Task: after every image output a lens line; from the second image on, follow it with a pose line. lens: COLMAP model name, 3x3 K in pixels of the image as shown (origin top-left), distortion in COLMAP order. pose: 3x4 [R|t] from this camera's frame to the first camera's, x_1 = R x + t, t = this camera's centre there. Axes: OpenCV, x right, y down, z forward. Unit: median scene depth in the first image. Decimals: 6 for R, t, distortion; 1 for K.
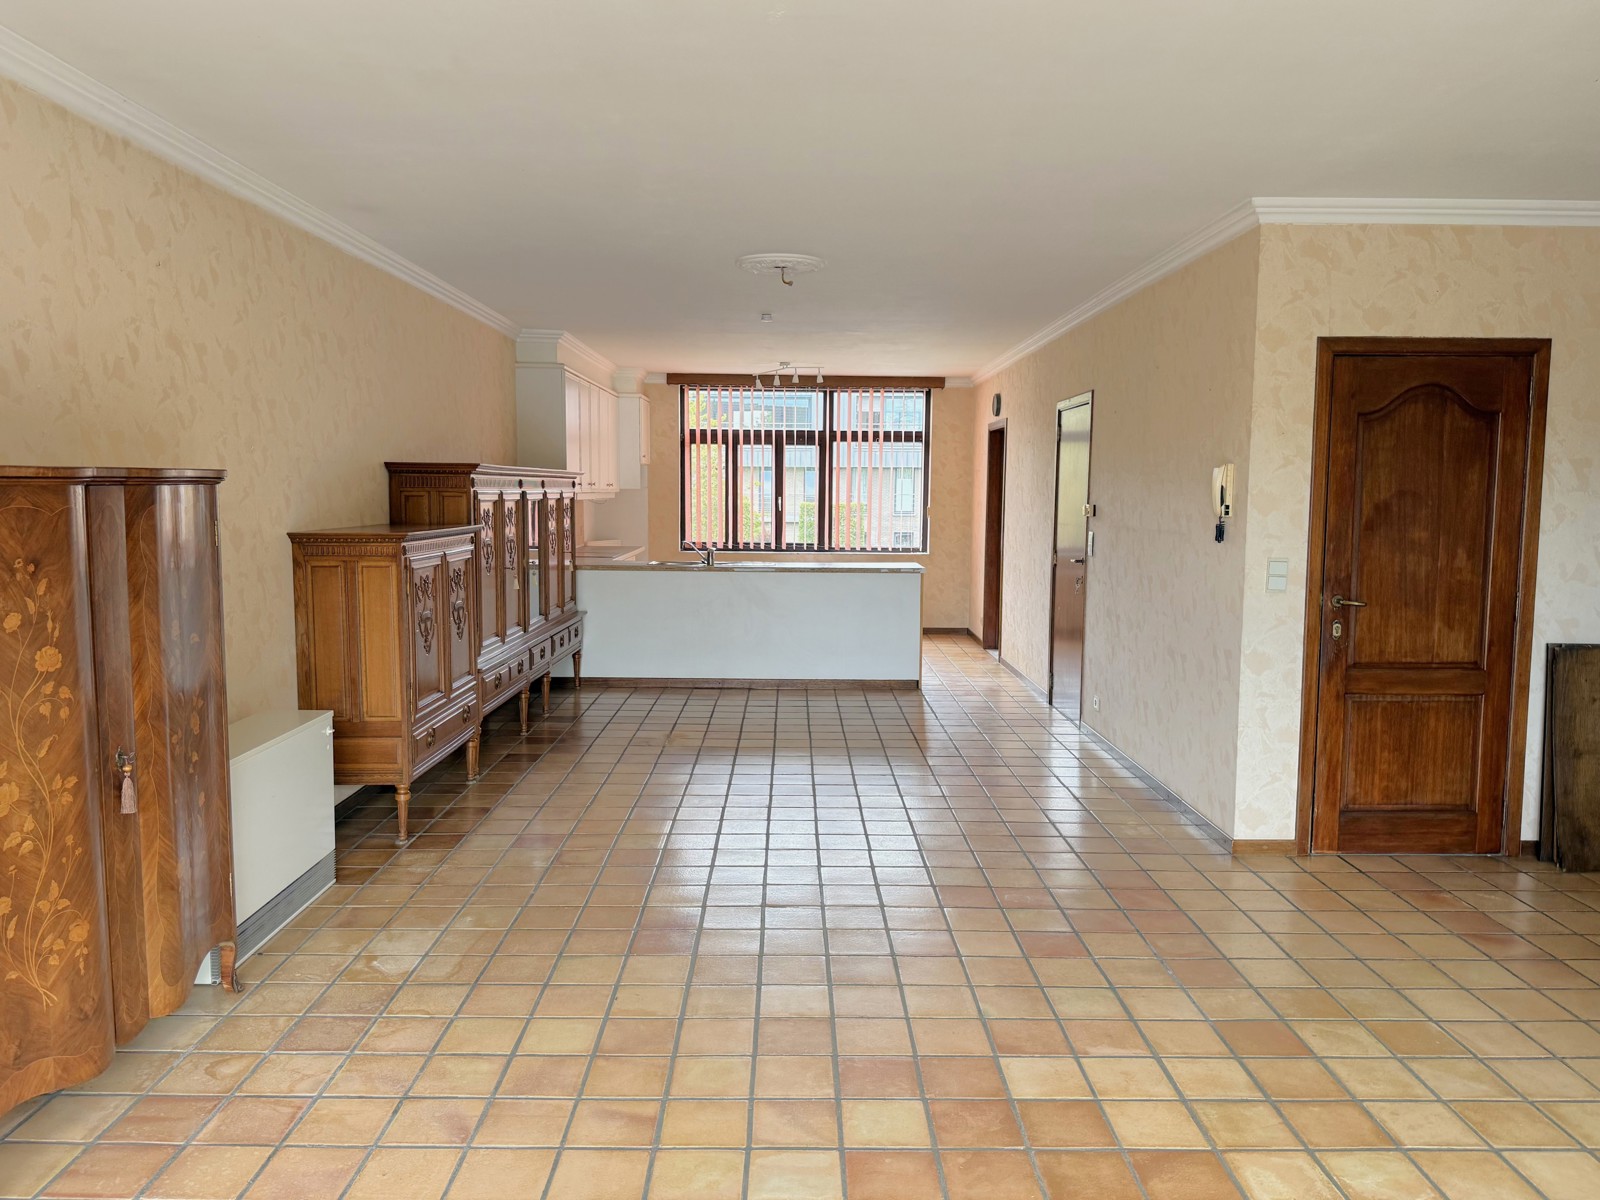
lens RADIAL K [[1164.9, 0, 800.0], [0, 1164.9, 600.0], [0, 0, 1]] dist [0.018999, -0.003996]
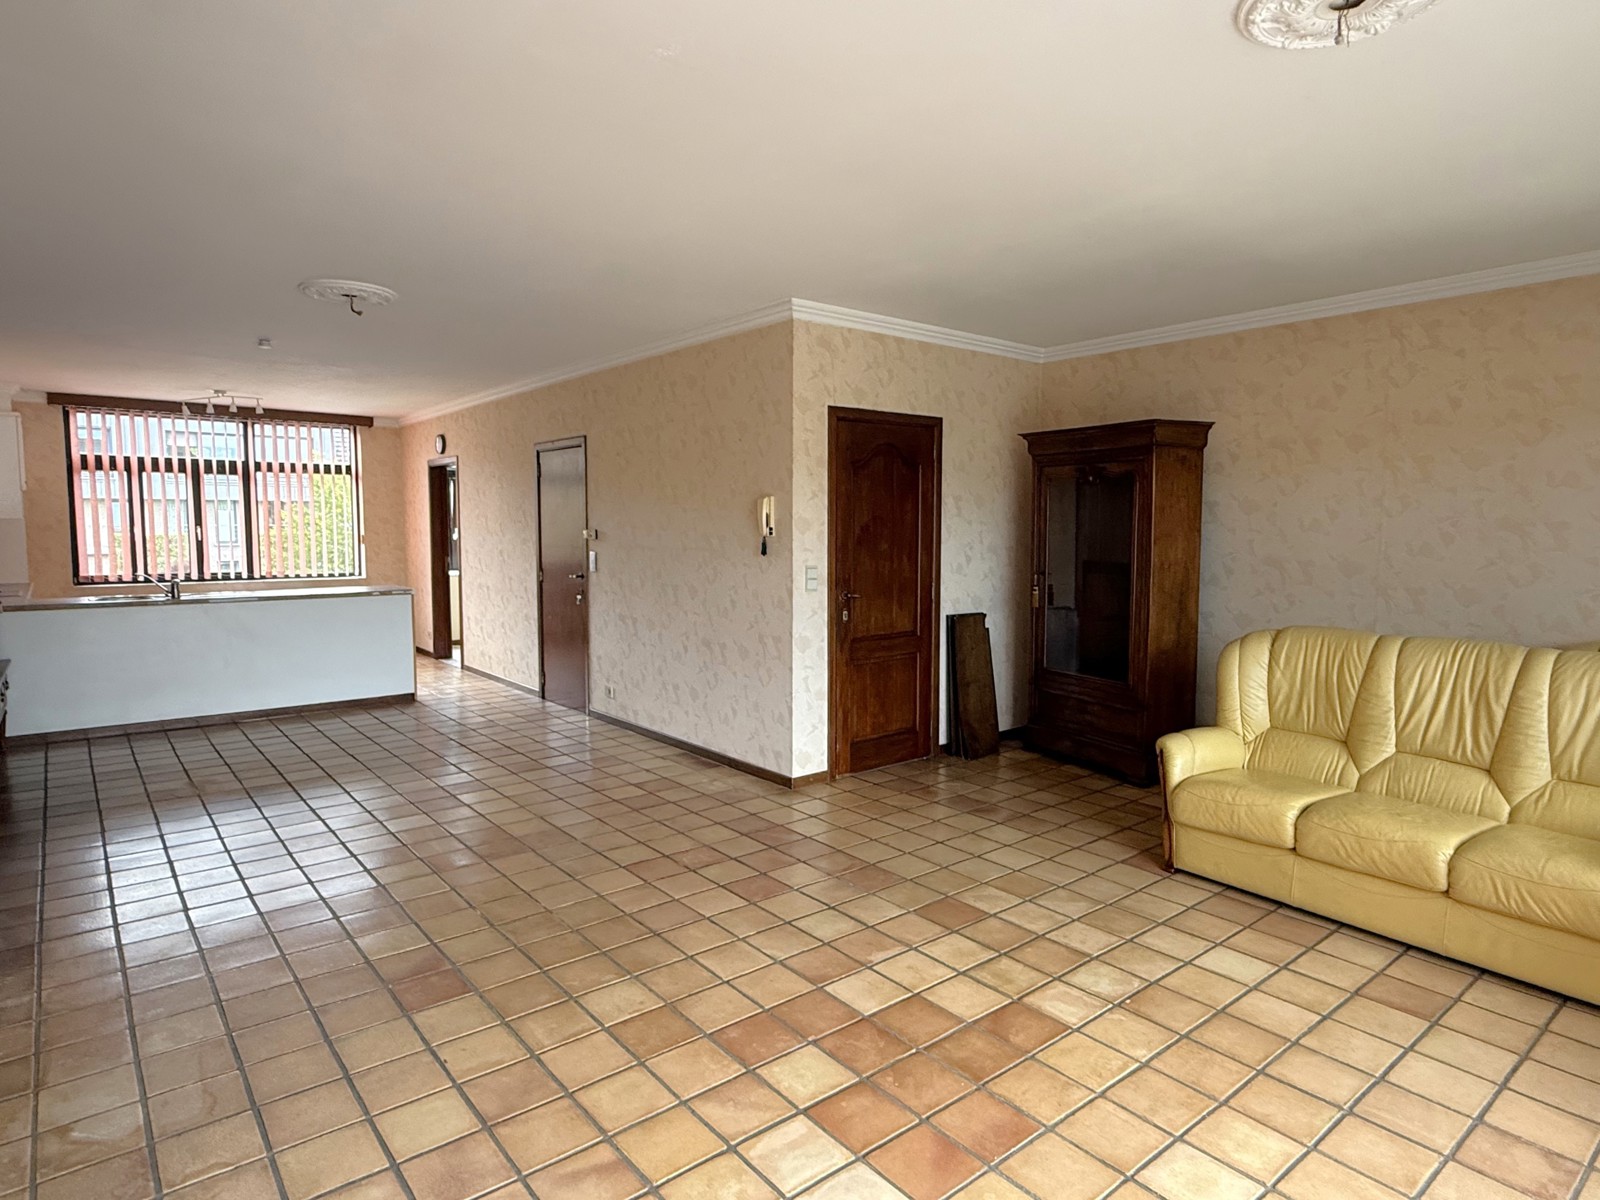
lens RADIAL K [[917.6, 0, 800.0], [0, 917.6, 600.0], [0, 0, 1]] dist [0.019029, -0.012876]
pose [[0.782891, -0.058096, 0.619441, -0.260564], [0.063060, 0.997913, 0.013892, -0.011886], [-0.618955, 0.028186, 0.784921, 0.169494]]
